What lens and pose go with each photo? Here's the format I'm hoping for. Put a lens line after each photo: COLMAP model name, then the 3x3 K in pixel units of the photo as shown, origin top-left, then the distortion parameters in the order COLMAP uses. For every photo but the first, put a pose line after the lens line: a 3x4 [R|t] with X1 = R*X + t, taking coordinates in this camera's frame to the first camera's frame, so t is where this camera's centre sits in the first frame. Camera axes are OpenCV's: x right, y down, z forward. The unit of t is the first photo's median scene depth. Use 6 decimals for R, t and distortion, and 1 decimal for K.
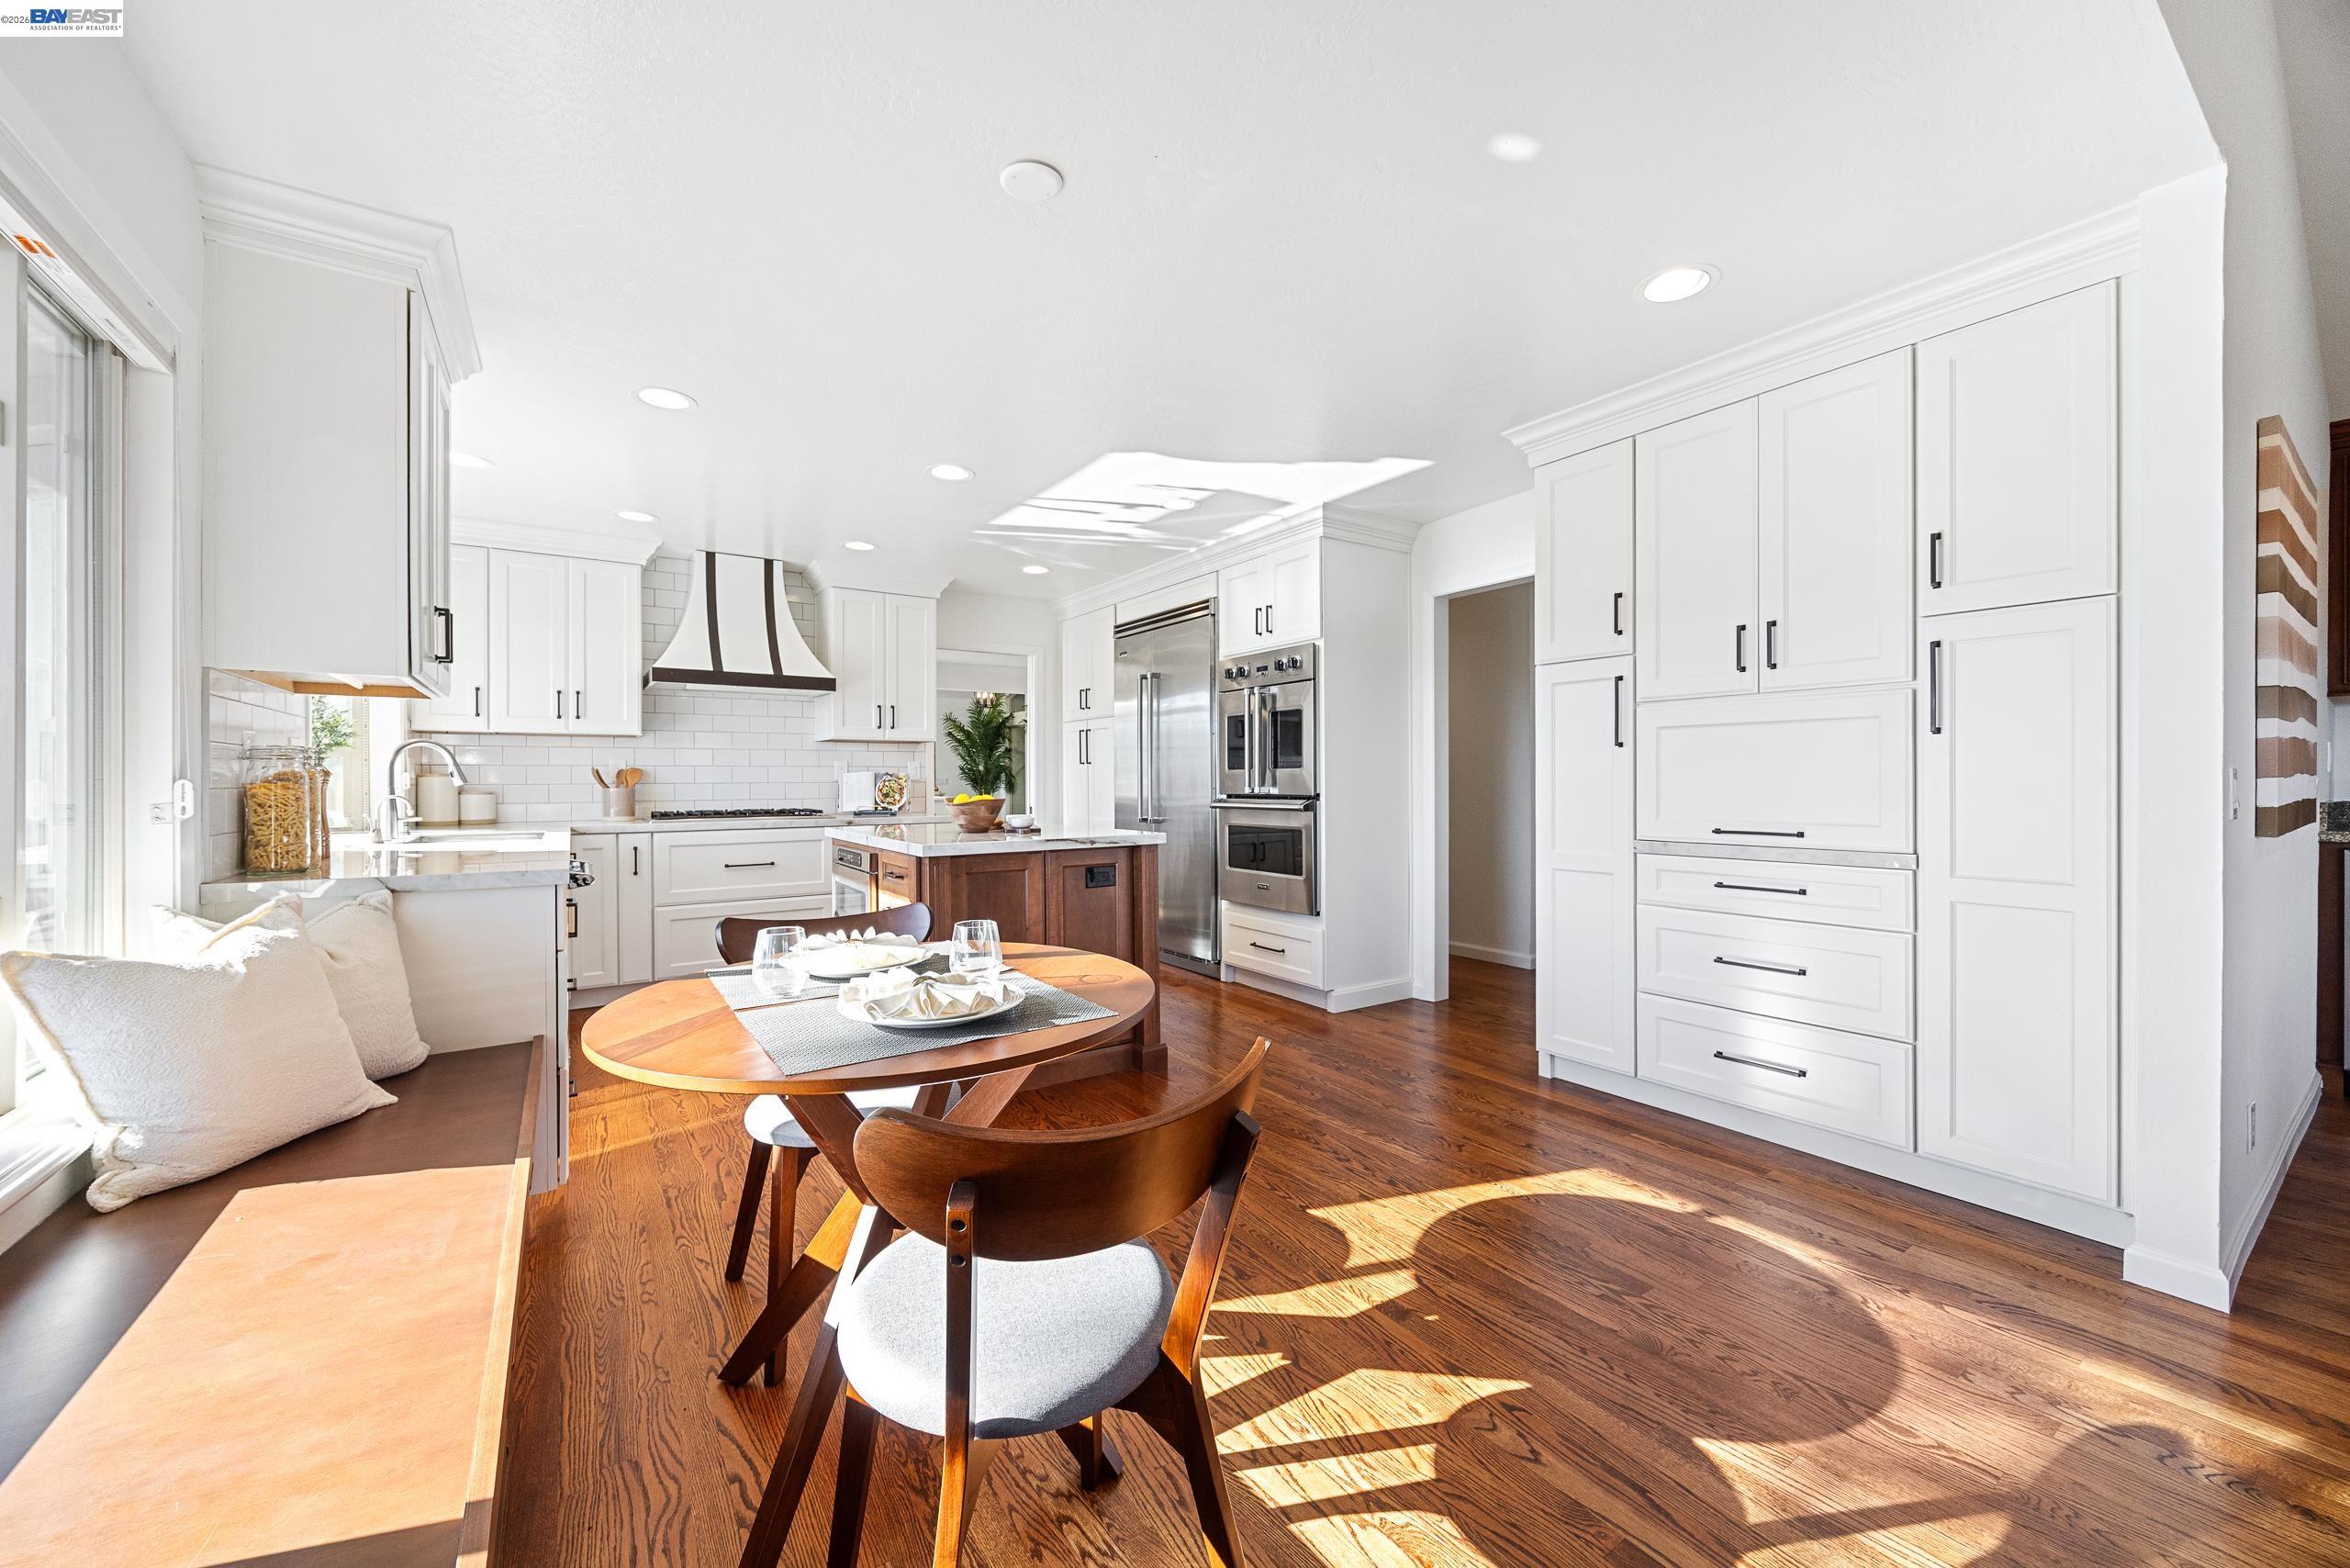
lens RADIAL K [[897.2, 0, 1172.2], [0, 897.2, 781.1], [0, 0, 1]] dist [-0.003301, 0.000151]
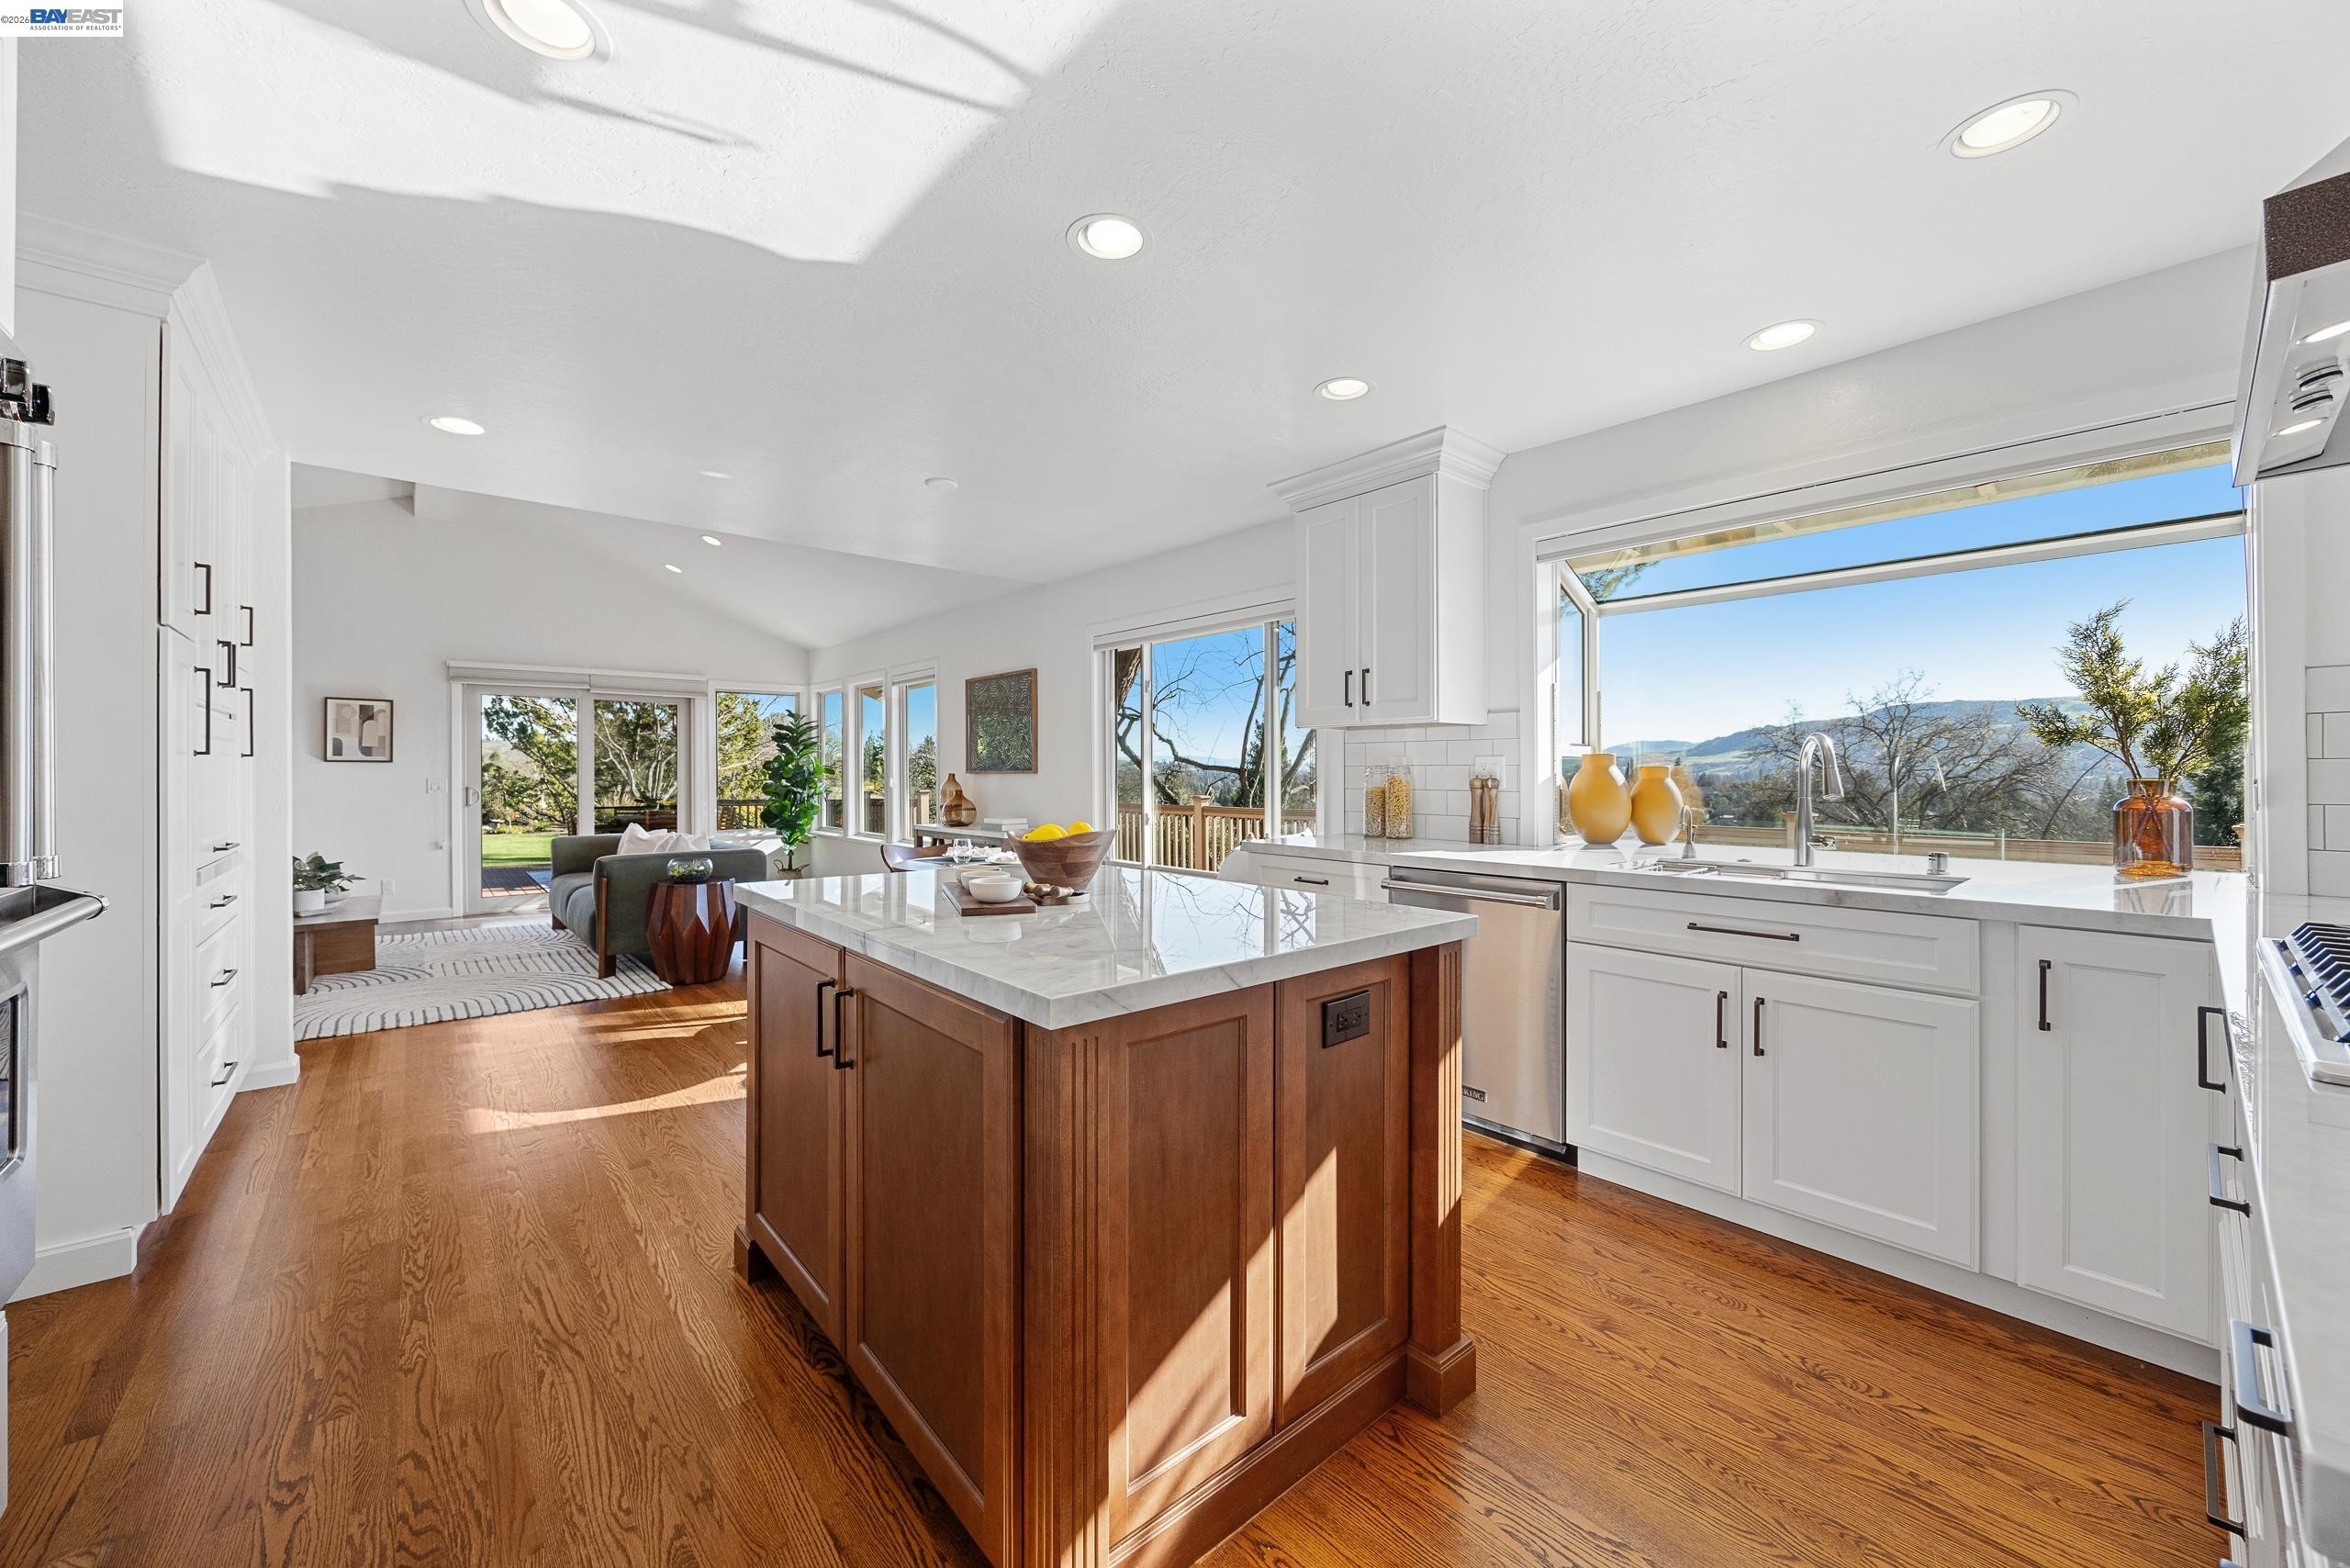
lens RADIAL K [[897.2, 0, 1185.4], [0, 897.2, 764.3], [0, 0, 1]] dist [-0.003301, 0.000151]
pose [[-0.991707, 0.003142, -0.128480, -0.176462], [0.004195, 0.999960, -0.007927, -0.013732], [0.128450, -0.008401, -0.991680, 1.235732]]
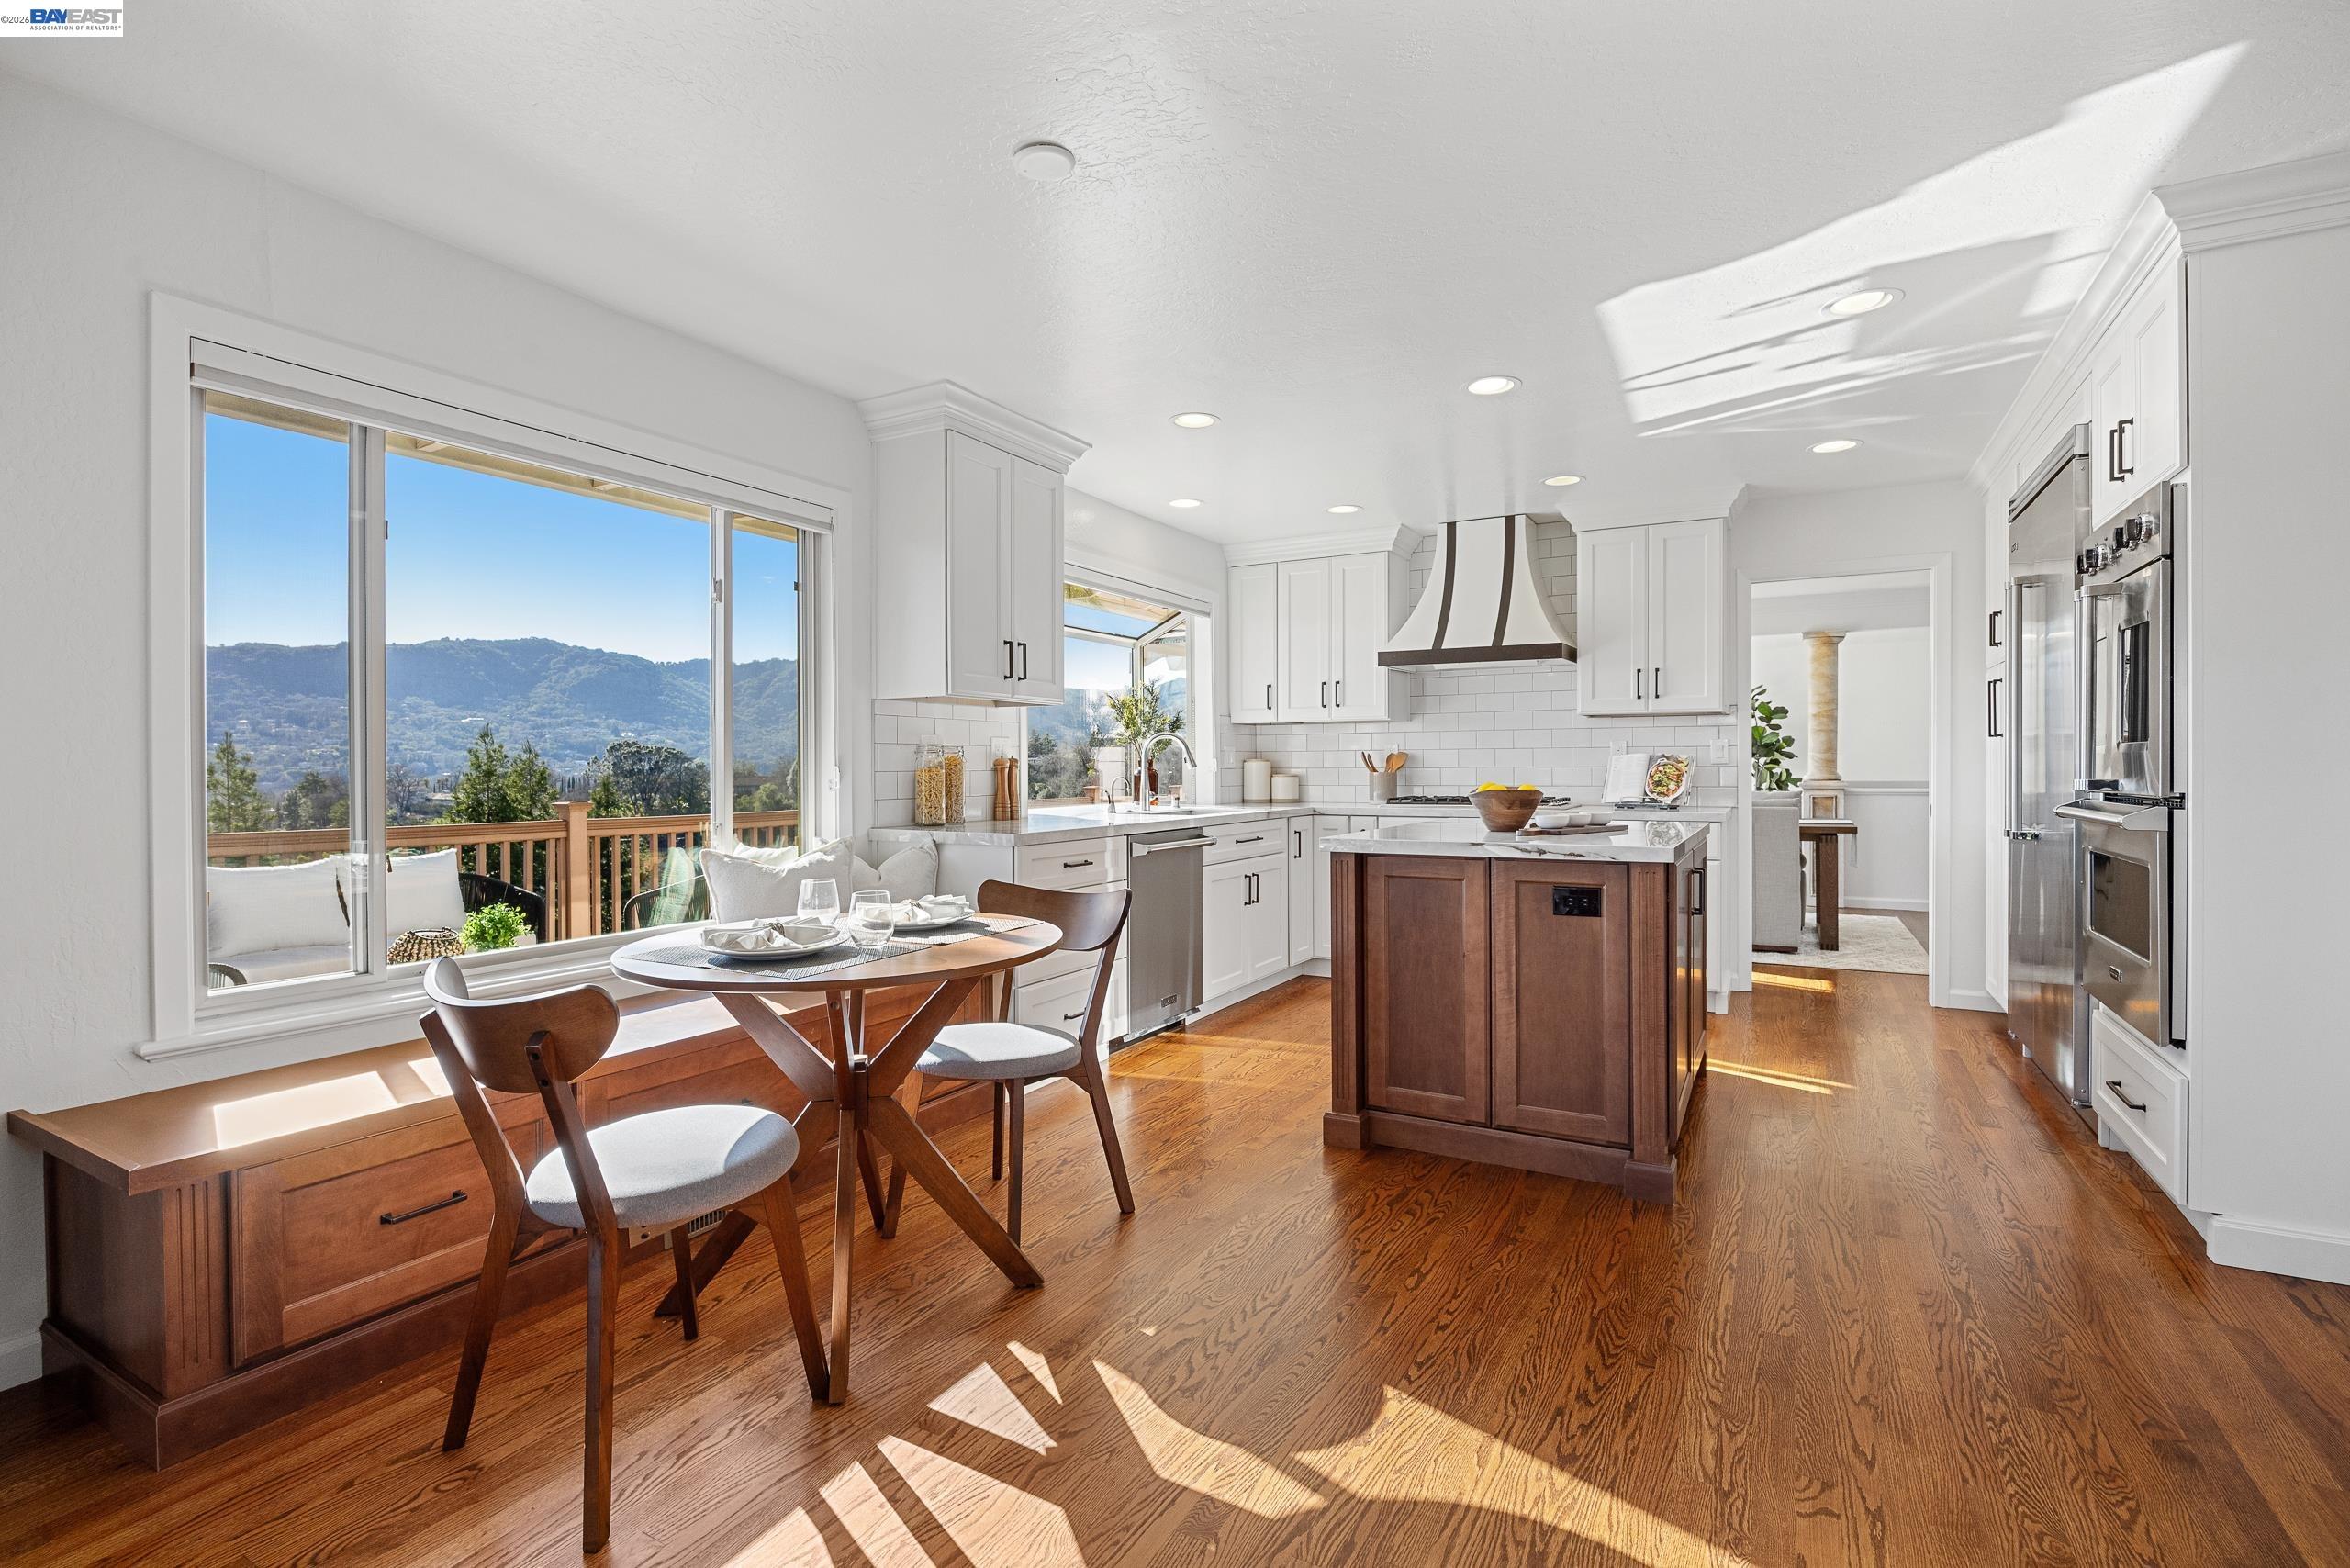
lens RADIAL K [[1084.3, 0, 1167.2], [0, 1084.3, 769.7], [0, 0, 1]] dist [-0.011458, 0.000009]
pose [[0.446820, 0.005359, -0.894608, 0.398626], [0.000472, 0.999981, 0.006226, -0.002898], [0.894624, -0.003204, 0.446809, 0.236384]]
